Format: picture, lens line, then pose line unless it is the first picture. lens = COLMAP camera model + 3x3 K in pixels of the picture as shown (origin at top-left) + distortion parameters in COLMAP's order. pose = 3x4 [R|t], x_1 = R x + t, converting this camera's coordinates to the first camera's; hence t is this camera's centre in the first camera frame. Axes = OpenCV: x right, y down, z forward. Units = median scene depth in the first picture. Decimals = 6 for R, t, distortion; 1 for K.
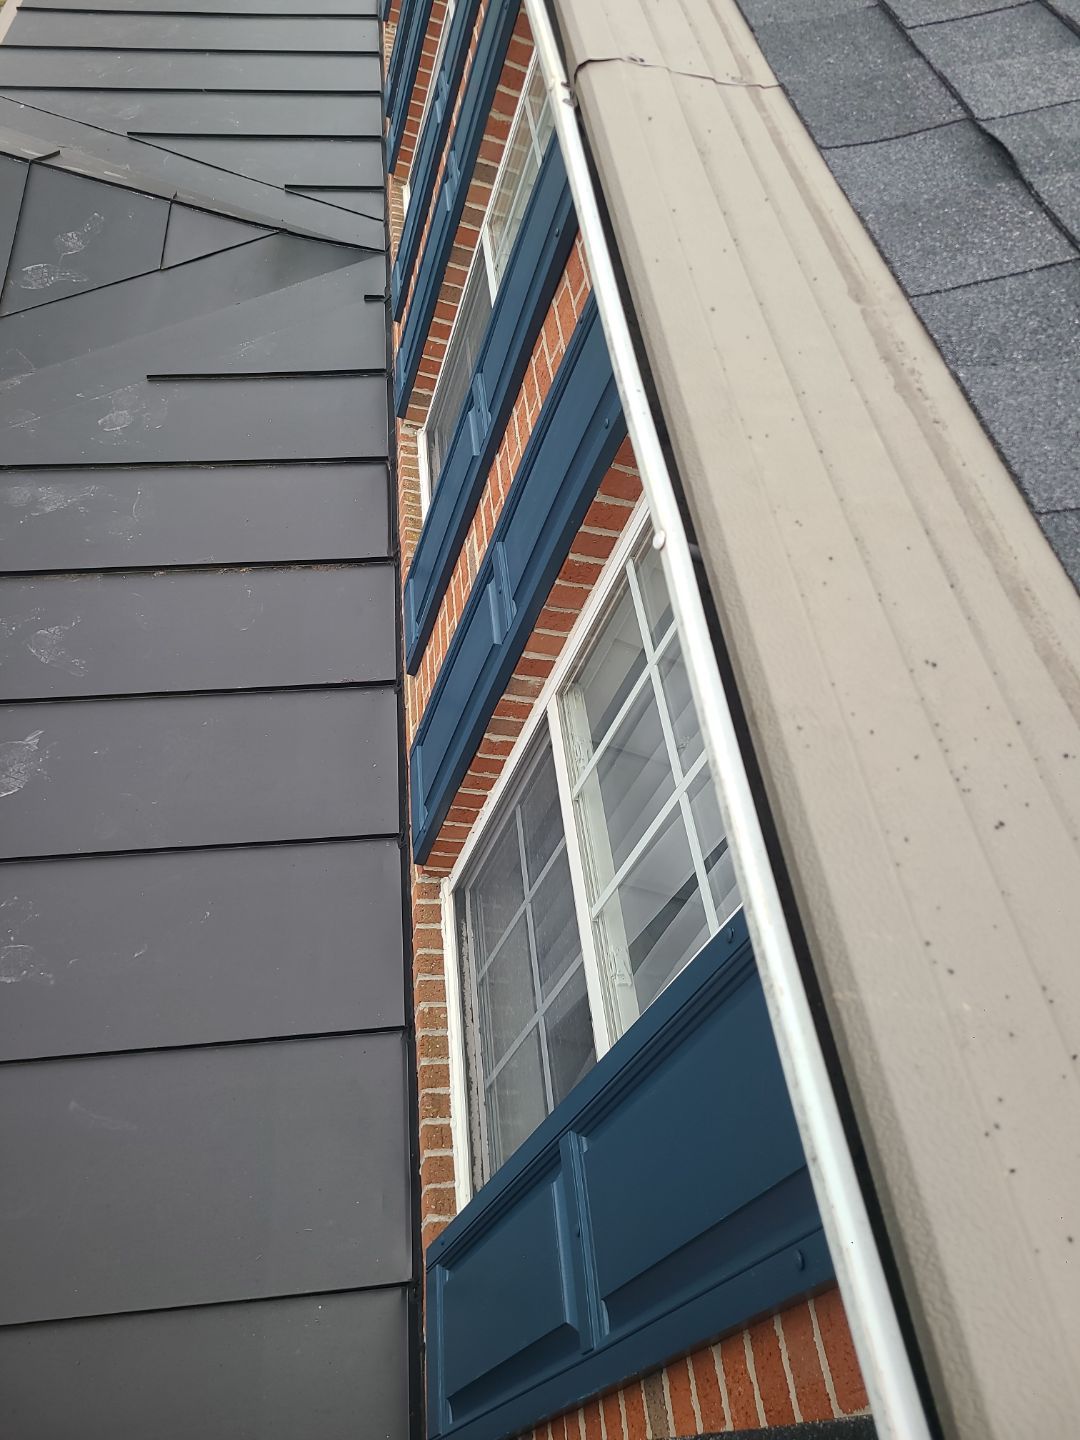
lens RADIAL K [[1083.7, 0, 553.3], [0, 1083.7, 698.6], [0, 0, 1]] dist [0.056362, -0.037679]
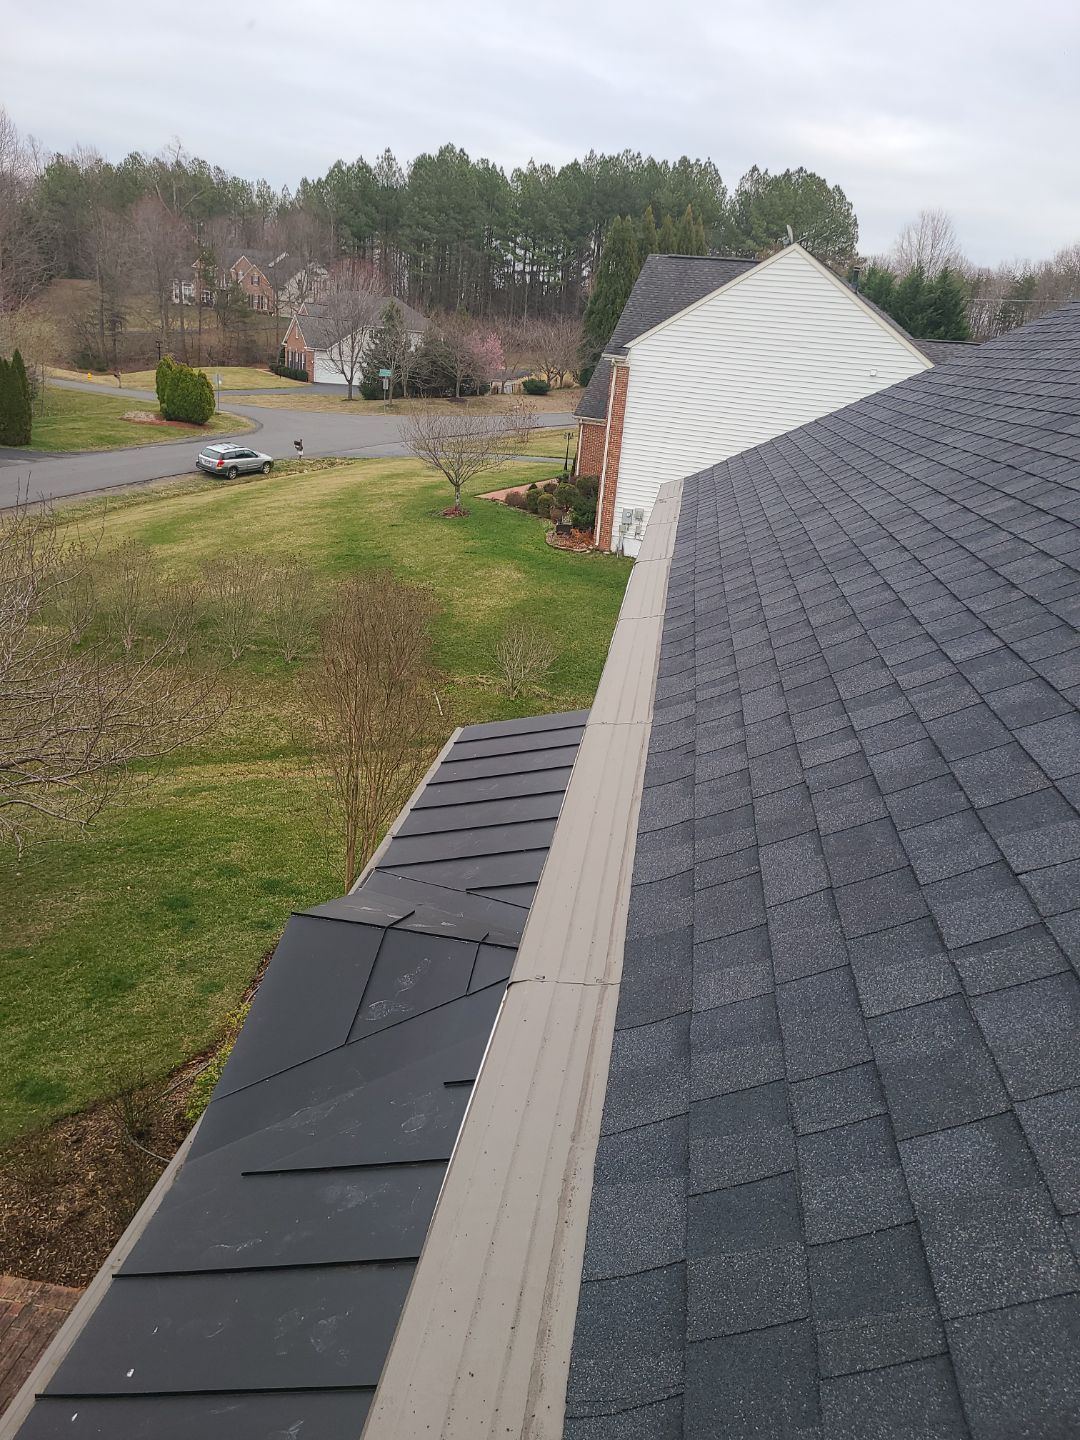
lens RADIAL K [[1083.7, 0, 580.8], [0, 1083.7, 722.2], [0, 0, 1]] dist [0.056362, -0.037679]
pose [[0.950914, -0.142834, -0.274520, 0.693546], [-0.021861, 0.853884, -0.520005, -0.004279], [0.308682, 0.500481, 0.808847, -0.652283]]
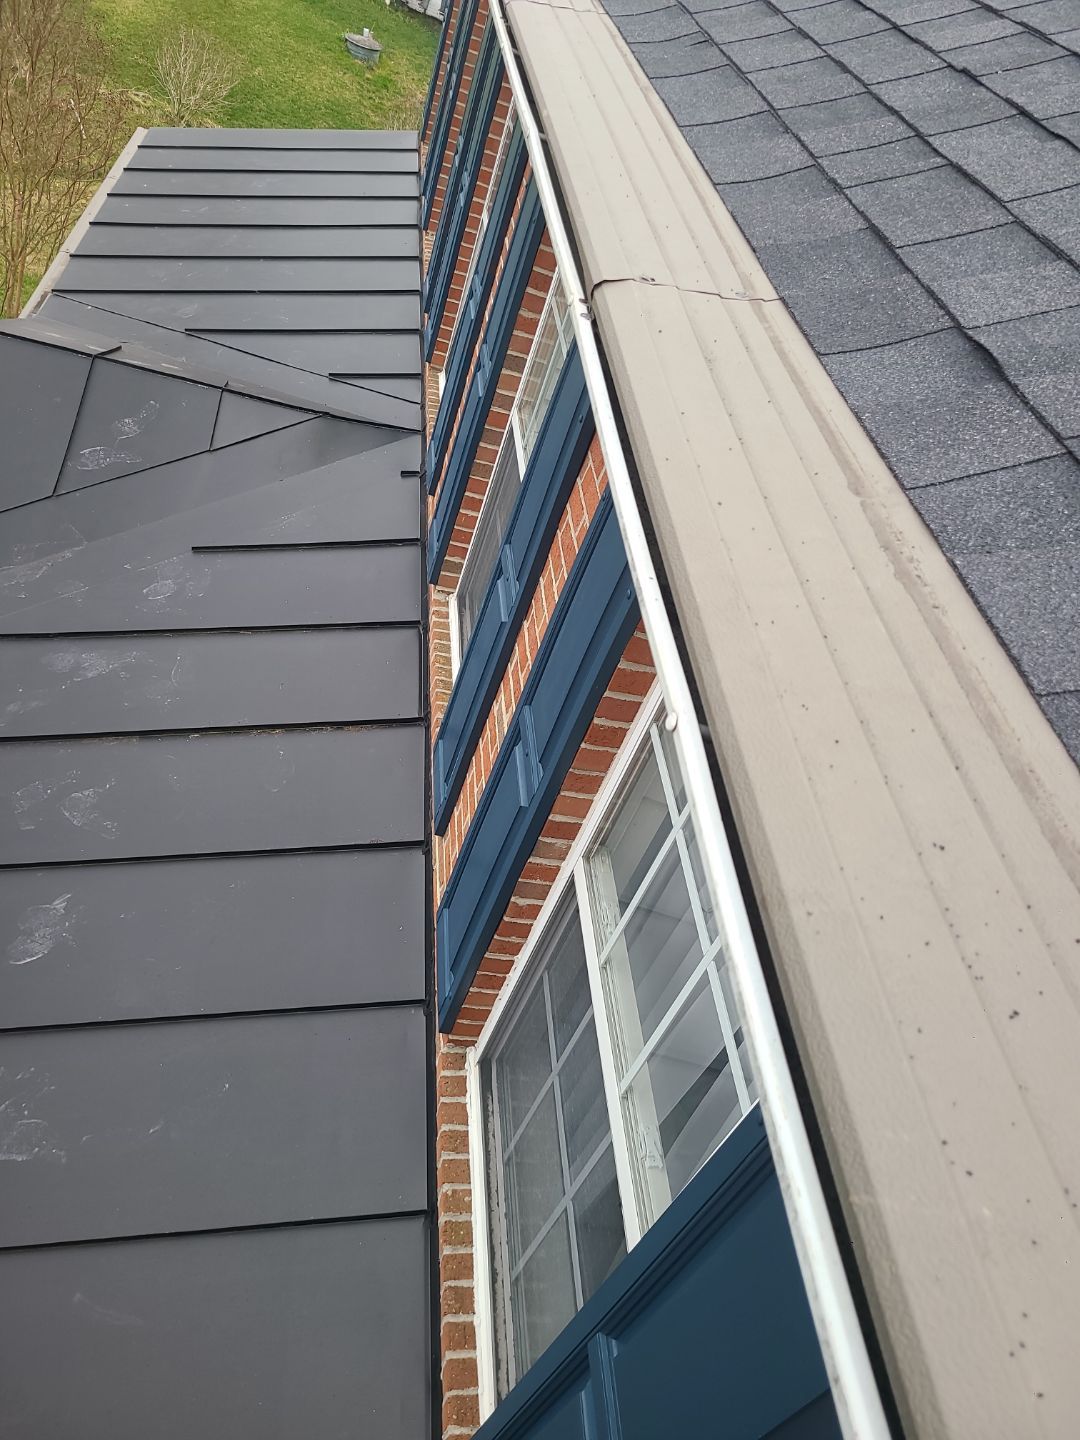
lens RADIAL K [[1083.7, 0, 565.4], [0, 1083.7, 696.9], [0, 0, 1]] dist [0.056362, -0.037679]
pose [[0.999826, -0.007120, -0.017231, 0.009065], [0.004601, 0.989848, -0.142052, -0.014897], [0.018068, 0.141948, 0.989709, -0.018317]]
